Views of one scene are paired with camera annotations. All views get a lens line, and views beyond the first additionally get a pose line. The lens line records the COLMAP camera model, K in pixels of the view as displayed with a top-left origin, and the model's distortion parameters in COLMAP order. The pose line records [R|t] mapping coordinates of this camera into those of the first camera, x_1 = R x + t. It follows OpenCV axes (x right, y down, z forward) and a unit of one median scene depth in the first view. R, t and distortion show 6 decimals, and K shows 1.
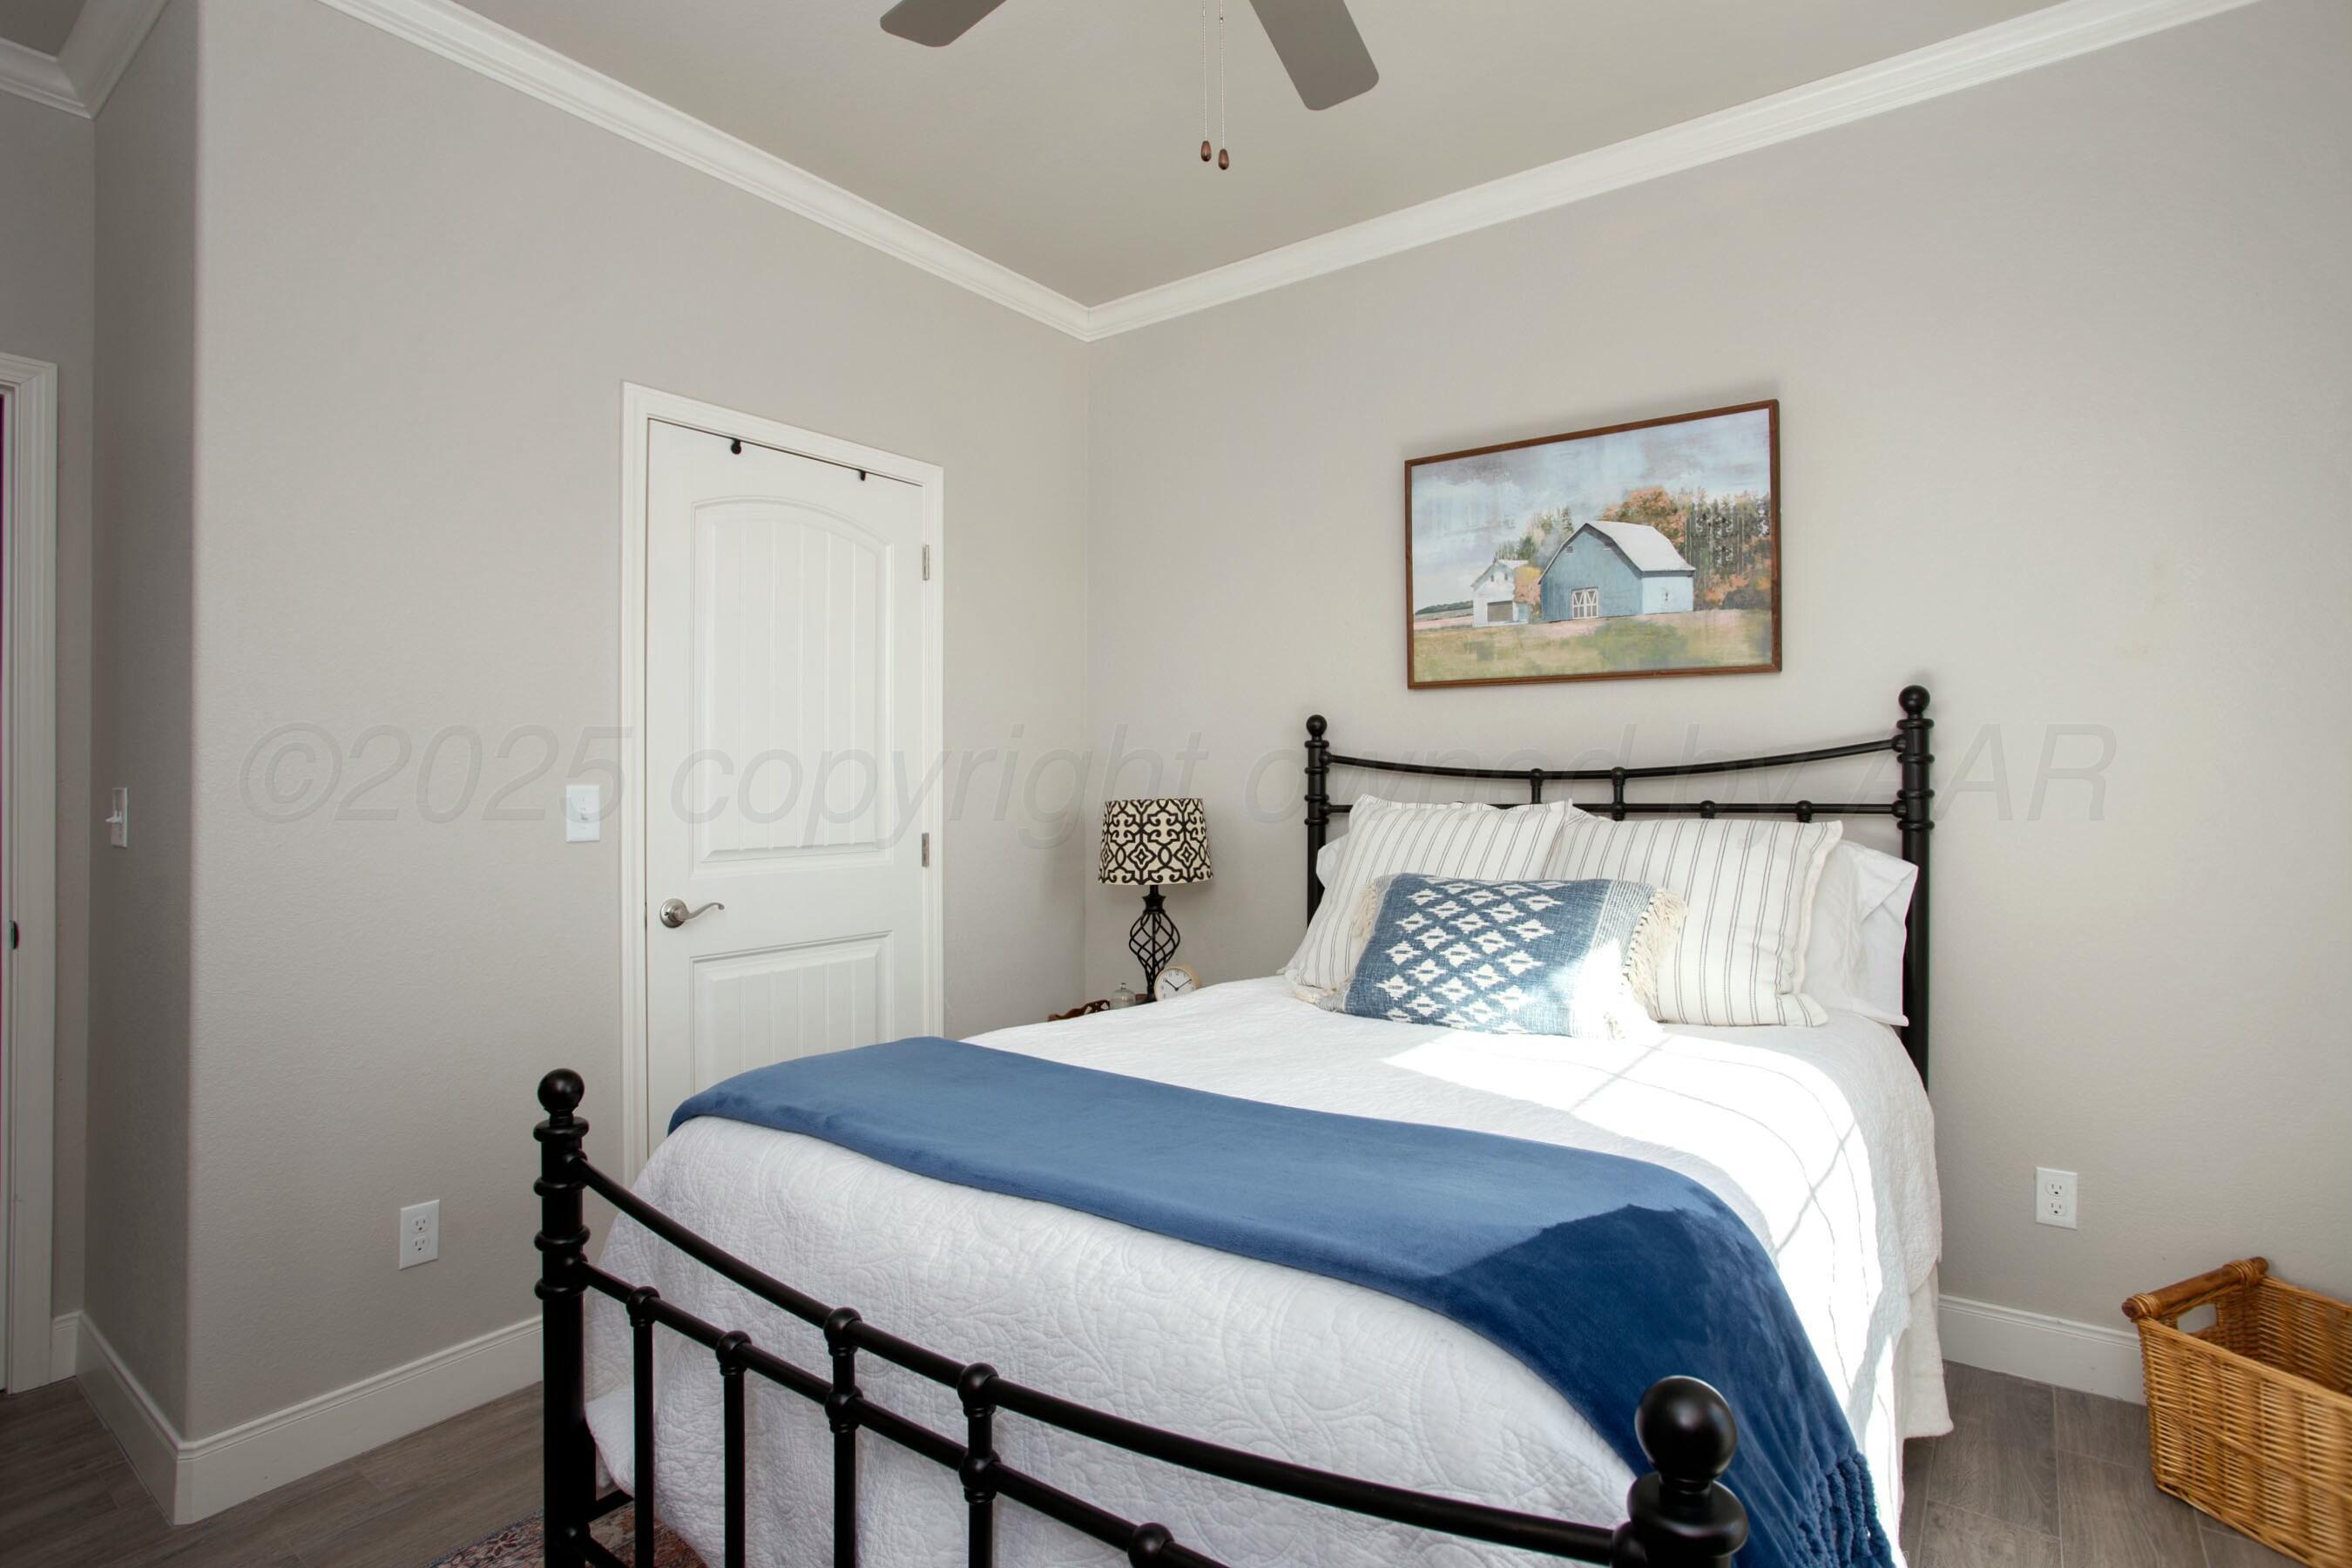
lens RADIAL K [[1168.2, 0, 1170.8], [0, 1168.2, 776.2], [0, 0, 1]] dist [-0.053127, 0.015454]
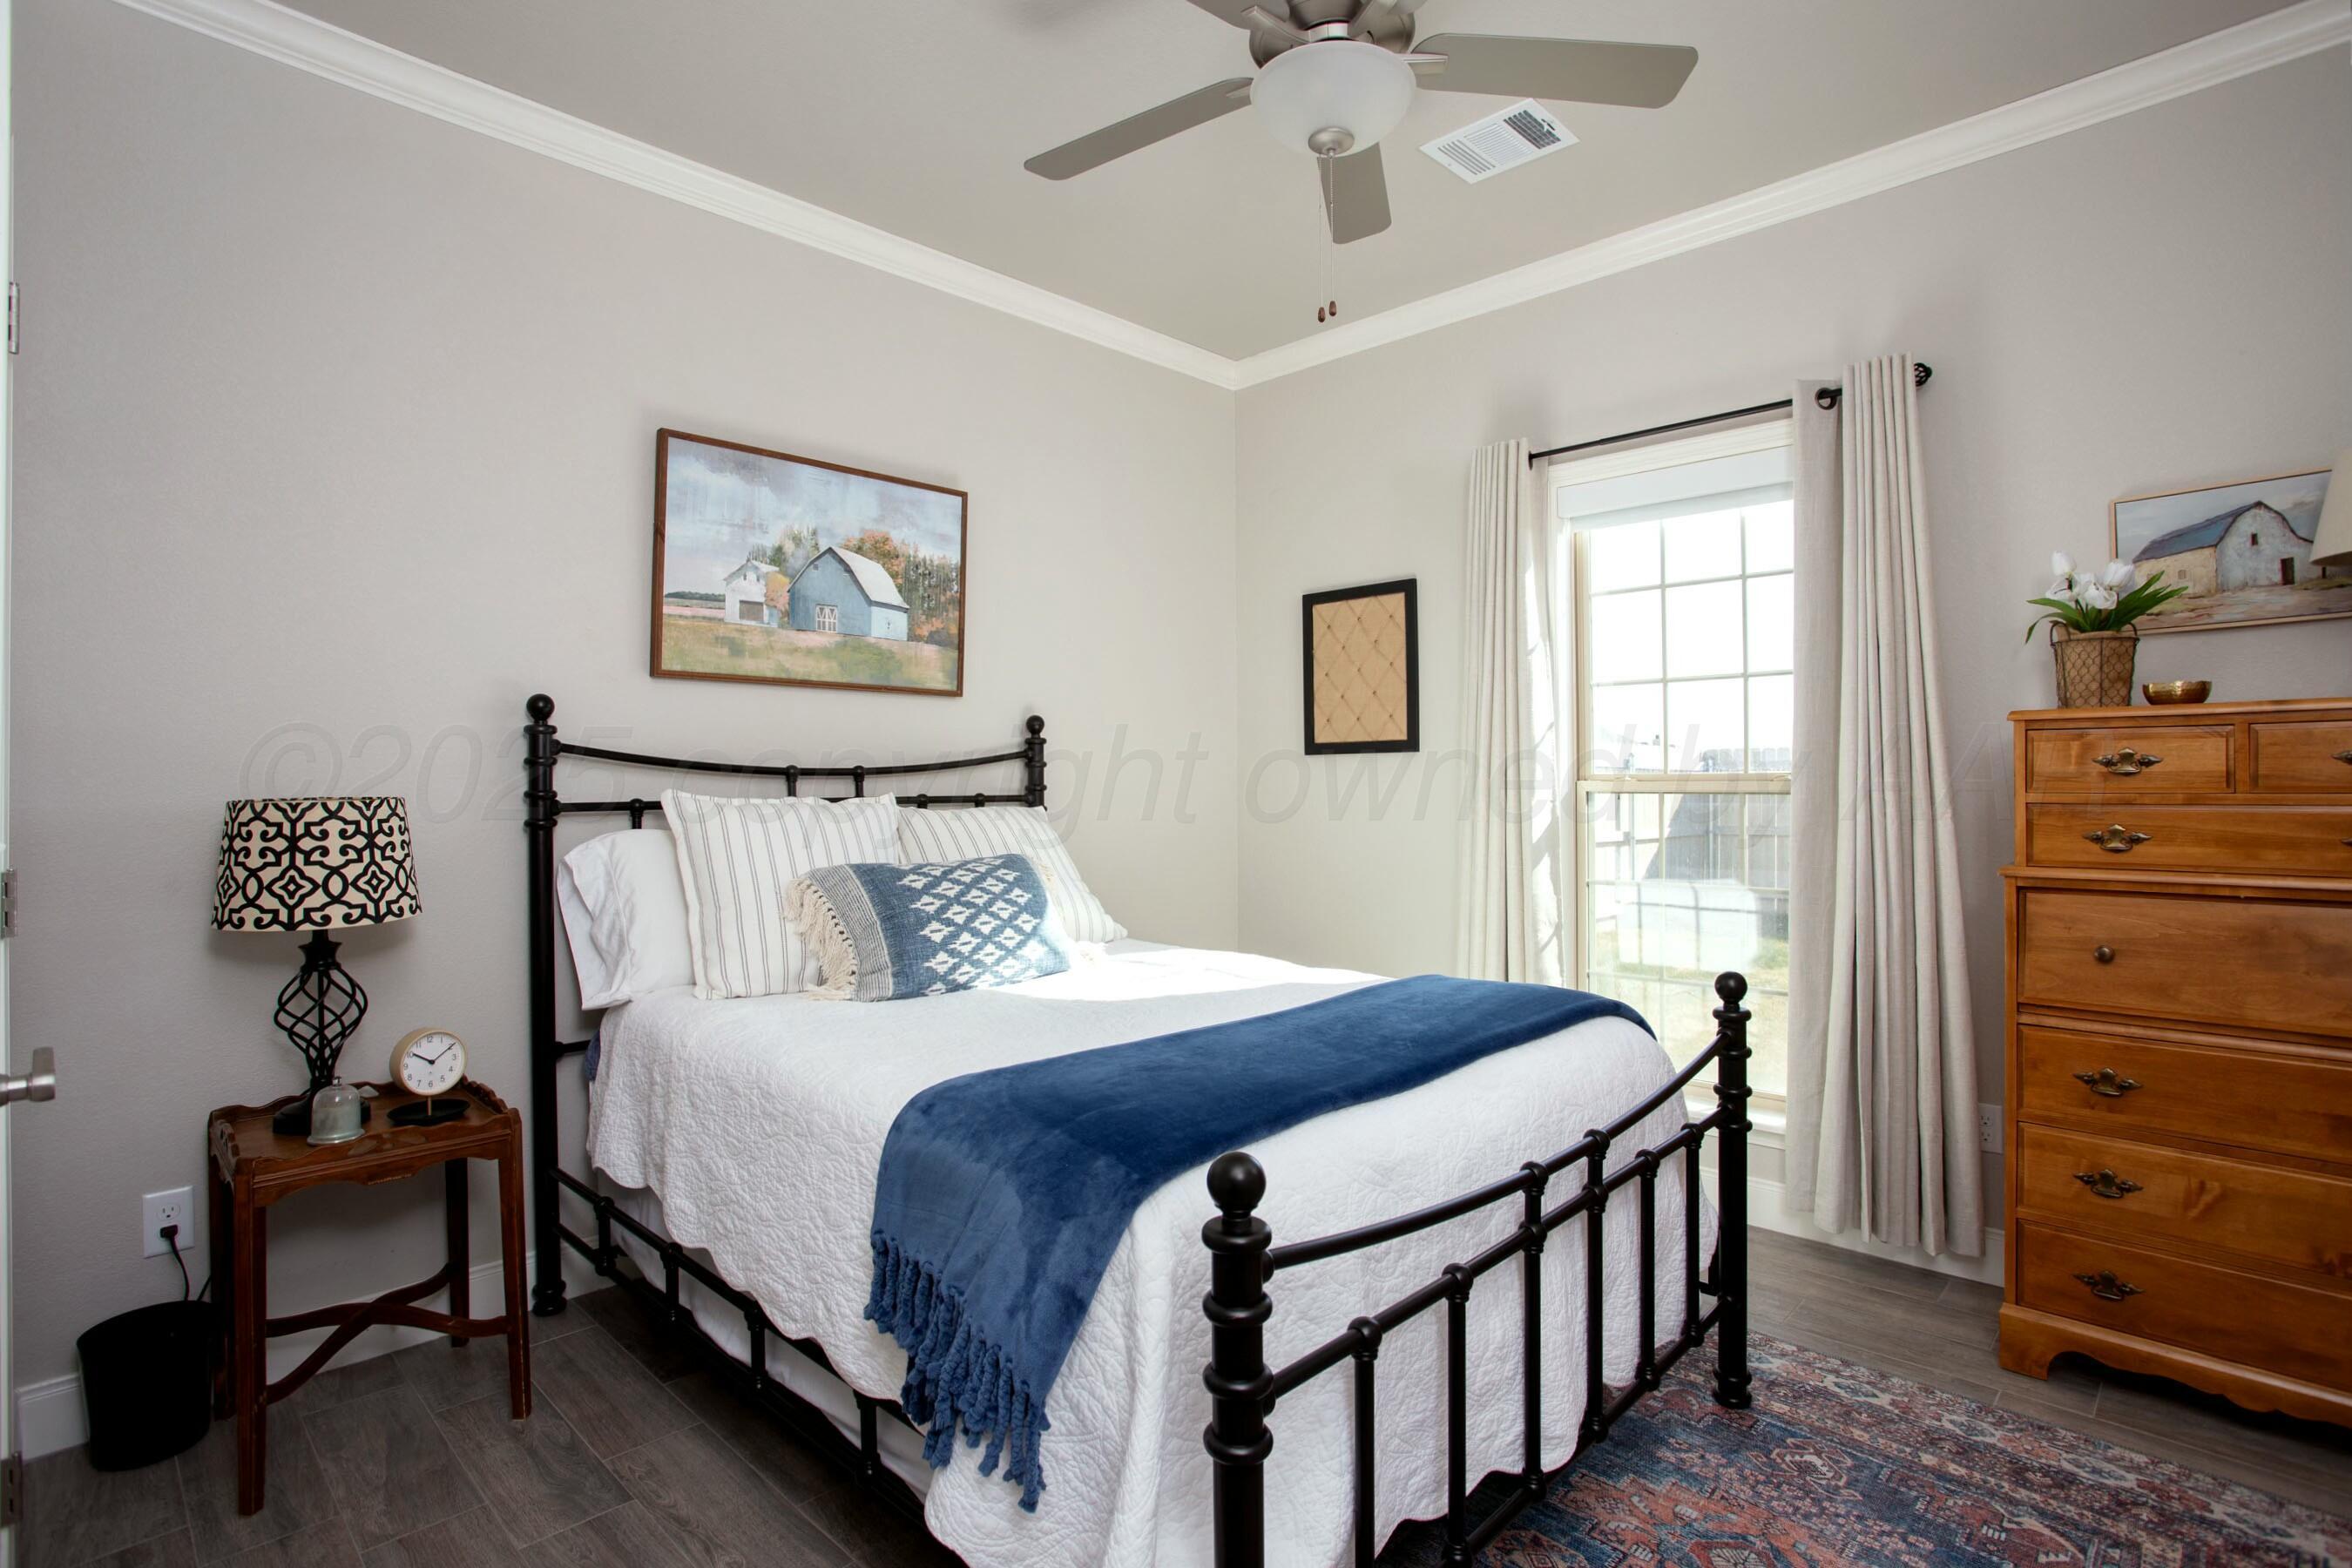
lens RADIAL K [[1168.2, 0, 1169.2], [0, 1168.2, 784.1], [0, 0, 1]] dist [-0.053127, 0.015454]
pose [[0.142849, 0.004916, 0.989732, -0.686397], [-0.003758, 0.999983, -0.004424, 0.013599], [-0.989737, -0.003087, 0.142865, 0.504189]]
